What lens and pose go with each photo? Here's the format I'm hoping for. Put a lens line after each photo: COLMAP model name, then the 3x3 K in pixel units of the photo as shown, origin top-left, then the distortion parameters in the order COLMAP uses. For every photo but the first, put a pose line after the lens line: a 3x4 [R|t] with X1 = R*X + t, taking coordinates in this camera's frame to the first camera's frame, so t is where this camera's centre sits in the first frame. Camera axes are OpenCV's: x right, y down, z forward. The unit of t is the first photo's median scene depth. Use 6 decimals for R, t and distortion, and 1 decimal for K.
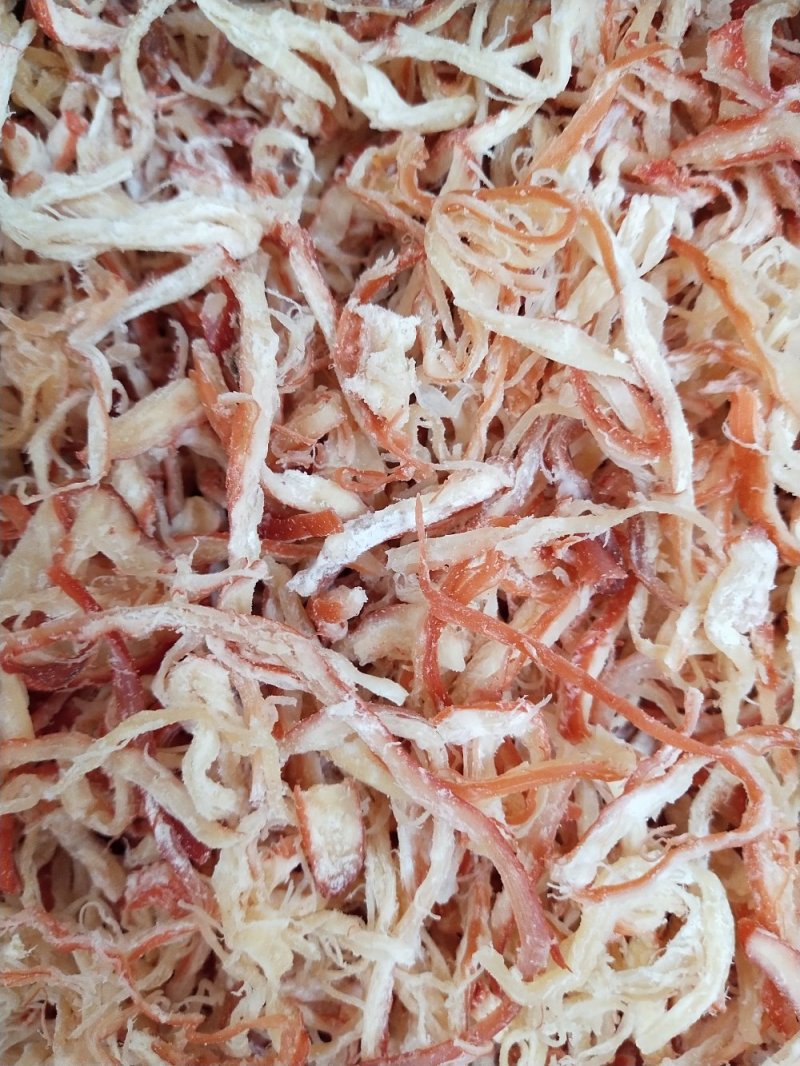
lens RADIAL K [[822.6, 0, 400.0], [0, 822.6, 533.0], [0, 0, 1]] dist [0.051608, -0.159132]
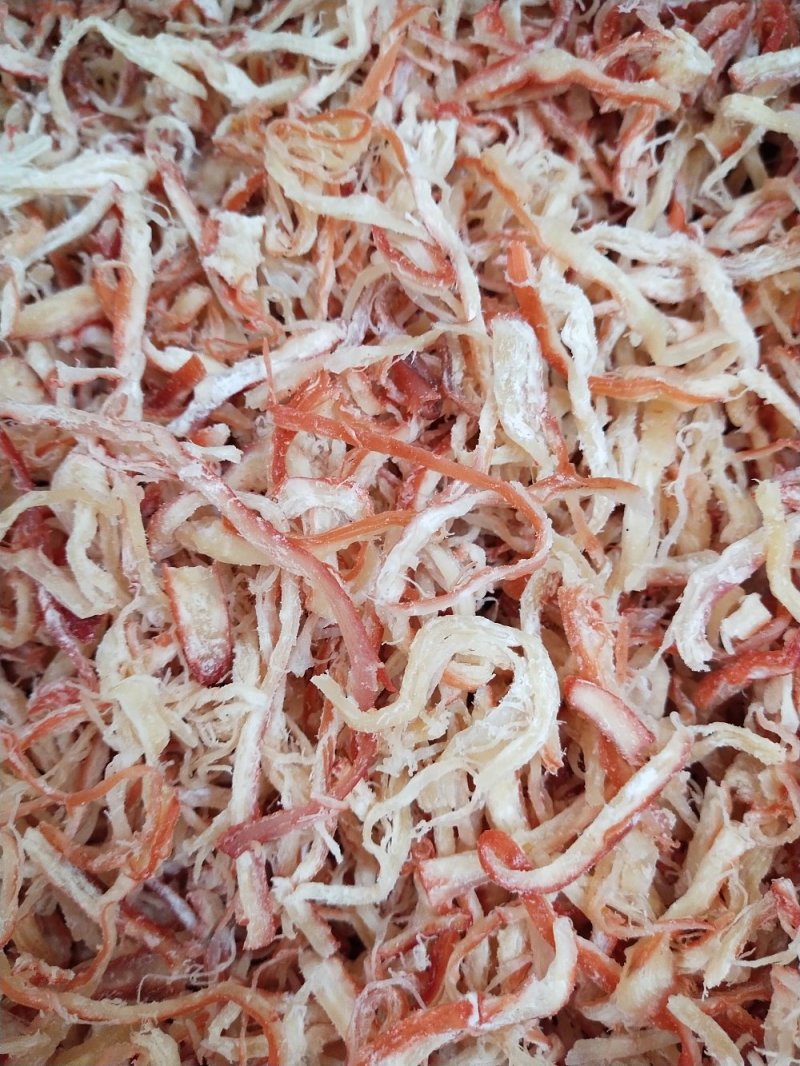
lens RADIAL K [[822.6, 0, 400.0], [0, 822.6, 533.0], [0, 0, 1]] dist [0.051608, -0.159132]
pose [[0.997884, -0.064986, -0.002027, 0.202581], [0.063229, 0.977221, -0.202587, 0.488400], [0.015146, 0.202031, 0.979262, -0.154455]]
